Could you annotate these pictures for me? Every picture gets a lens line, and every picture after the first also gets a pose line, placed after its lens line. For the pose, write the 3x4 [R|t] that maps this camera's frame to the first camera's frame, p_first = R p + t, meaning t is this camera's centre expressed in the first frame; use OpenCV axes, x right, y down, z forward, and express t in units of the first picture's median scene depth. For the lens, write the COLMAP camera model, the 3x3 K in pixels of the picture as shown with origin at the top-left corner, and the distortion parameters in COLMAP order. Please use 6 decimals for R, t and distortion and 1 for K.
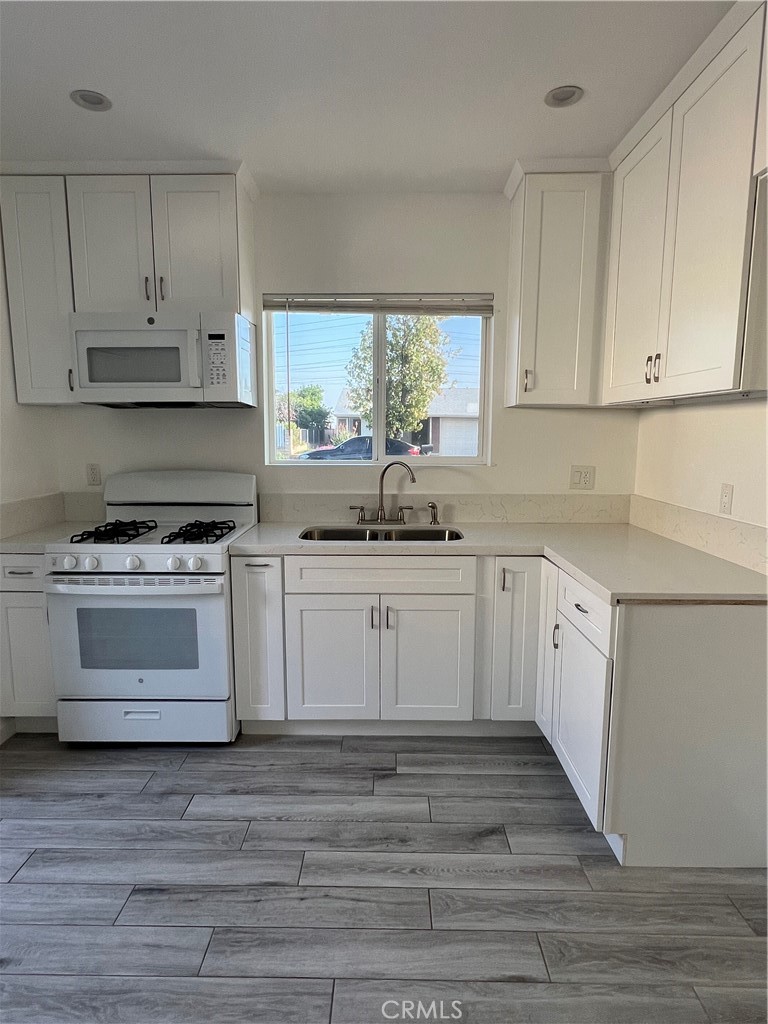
lens RADIAL K [[582.1, 0, 380.6], [0, 582.1, 516.4], [0, 0, 1]] dist [-0.002452, 0.001066]
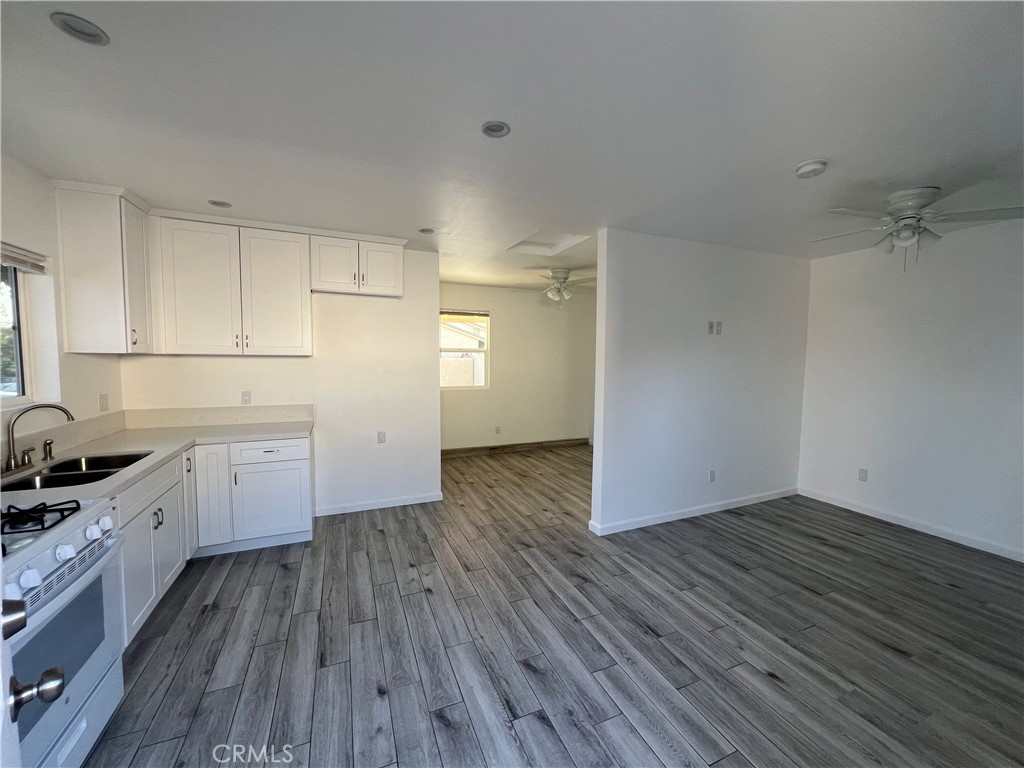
lens RADIAL K [[409.6, 0, 512.5], [0, 409.6, 385.2], [0, 0, 1]] dist [-0.001737, 0.000274]
pose [[-0.405899, -0.068585, 0.911341, -1.173118], [0.117237, 0.985034, 0.126347, -0.144664], [-0.906367, 0.158127, -0.391784, 0.616056]]
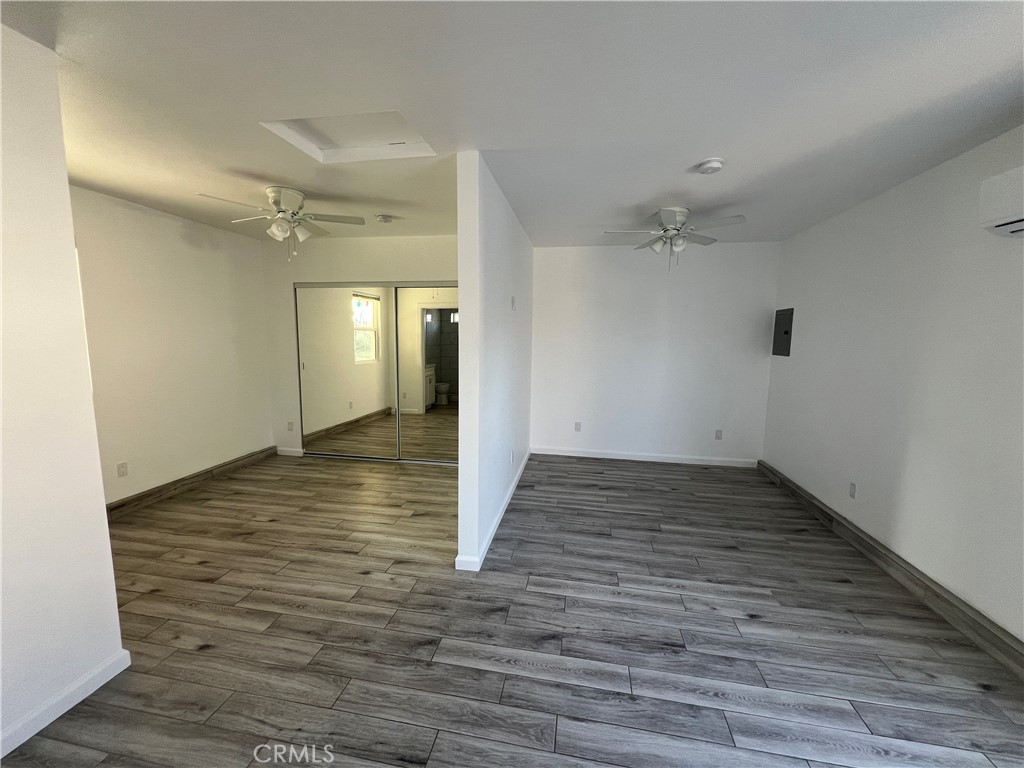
lens RADIAL K [[409.6, 0, 512.5], [0, 409.6, 387.0], [0, 0, 1]] dist [-0.001737, 0.000274]
pose [[-0.987711, -0.034535, 0.152430, -0.273713], [0.006308, 0.965678, 0.259665, -0.162593], [-0.156166, 0.257435, -0.953593, 0.758280]]
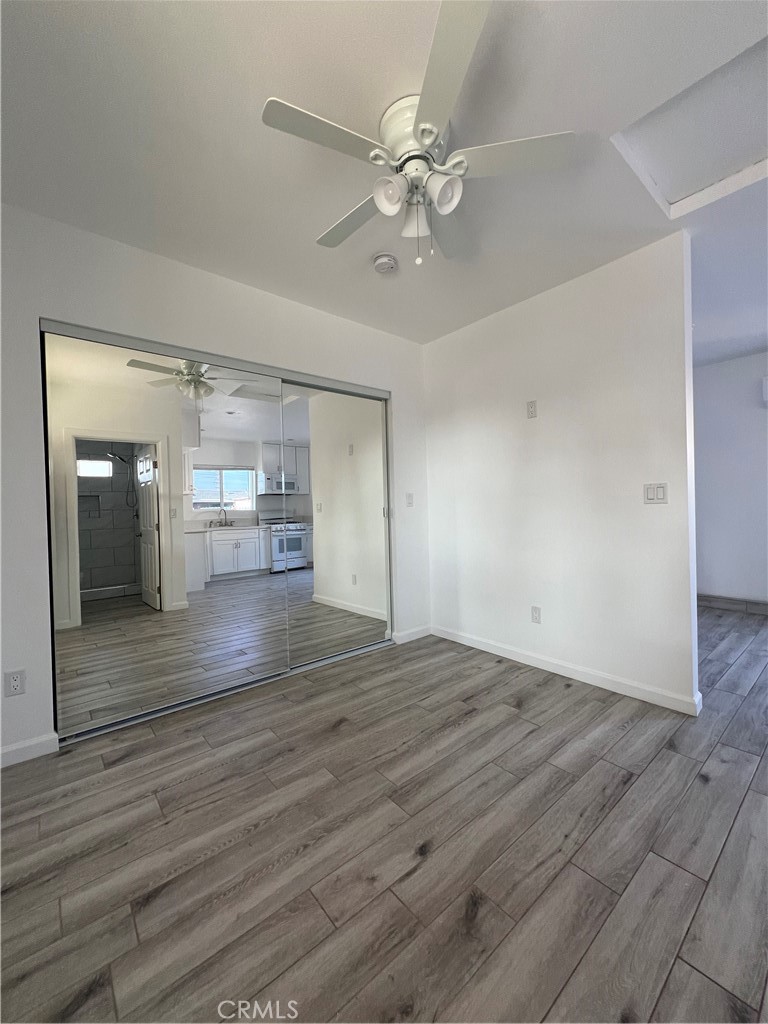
lens RADIAL K [[409.6, 0, 387.3], [0, 409.6, 512.7], [0, 0, 1]] dist [-0.001737, 0.000274]
pose [[-0.750542, 0.025159, -0.660343, 1.082775], [-0.065200, 0.991580, 0.111885, 0.099367], [0.657598, 0.127029, -0.742582, 0.028898]]
